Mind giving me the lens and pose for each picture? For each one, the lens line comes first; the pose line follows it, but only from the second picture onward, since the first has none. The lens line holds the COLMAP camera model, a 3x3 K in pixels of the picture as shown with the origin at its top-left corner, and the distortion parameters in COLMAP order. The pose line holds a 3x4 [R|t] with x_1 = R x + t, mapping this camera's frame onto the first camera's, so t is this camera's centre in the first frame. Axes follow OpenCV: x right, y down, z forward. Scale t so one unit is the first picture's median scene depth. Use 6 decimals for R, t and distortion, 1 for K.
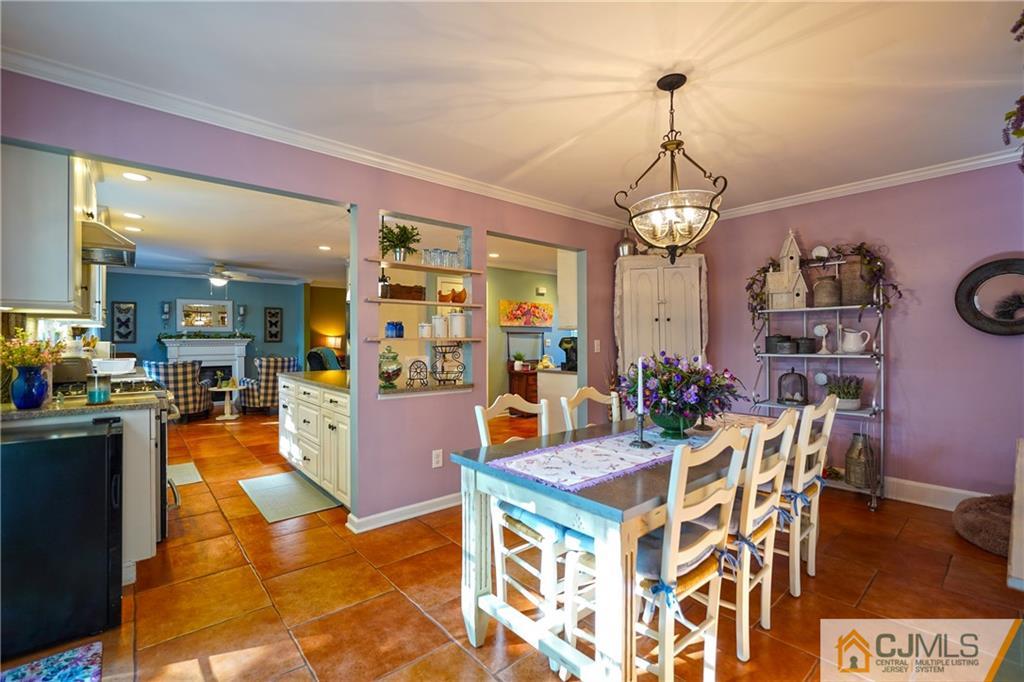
lens RADIAL K [[435.0, 0, 504.7], [0, 435.0, 336.8], [0, 0, 1]] dist [-0.022027, 0.001834]
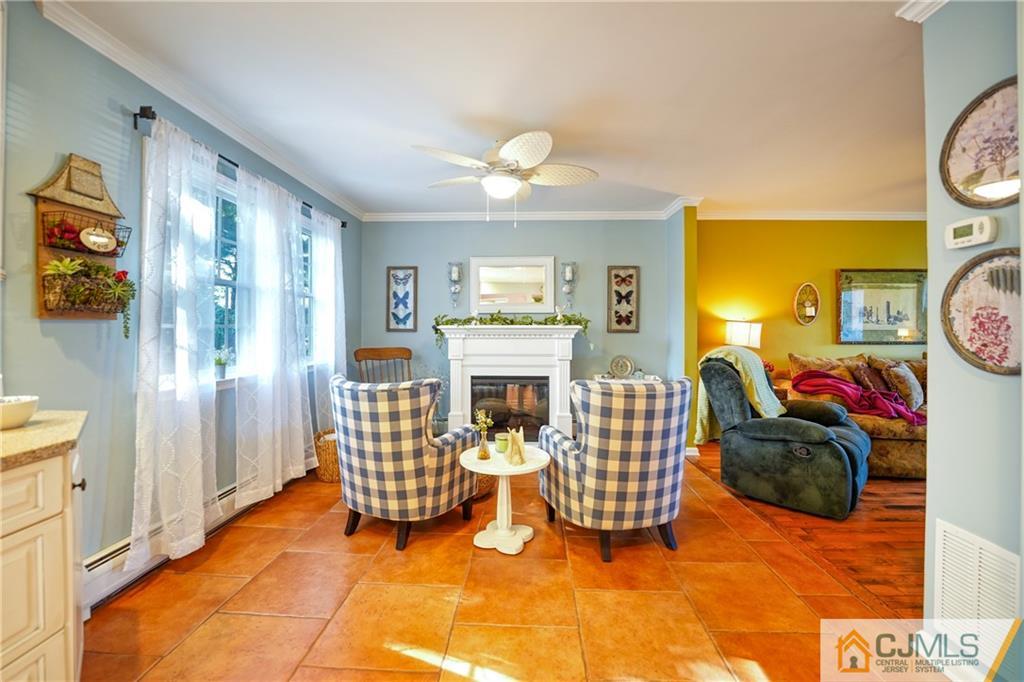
lens RADIAL K [[393.5, 0, 504.6], [0, 393.5, 335.4], [0, 0, 1]] dist [-0.000188, -0.000062]
pose [[0.707863, 0.015959, -0.706170, -0.357745], [-0.003909, 0.999818, 0.018678, 0.008440], [0.706339, -0.010461, 0.707796, 0.668686]]
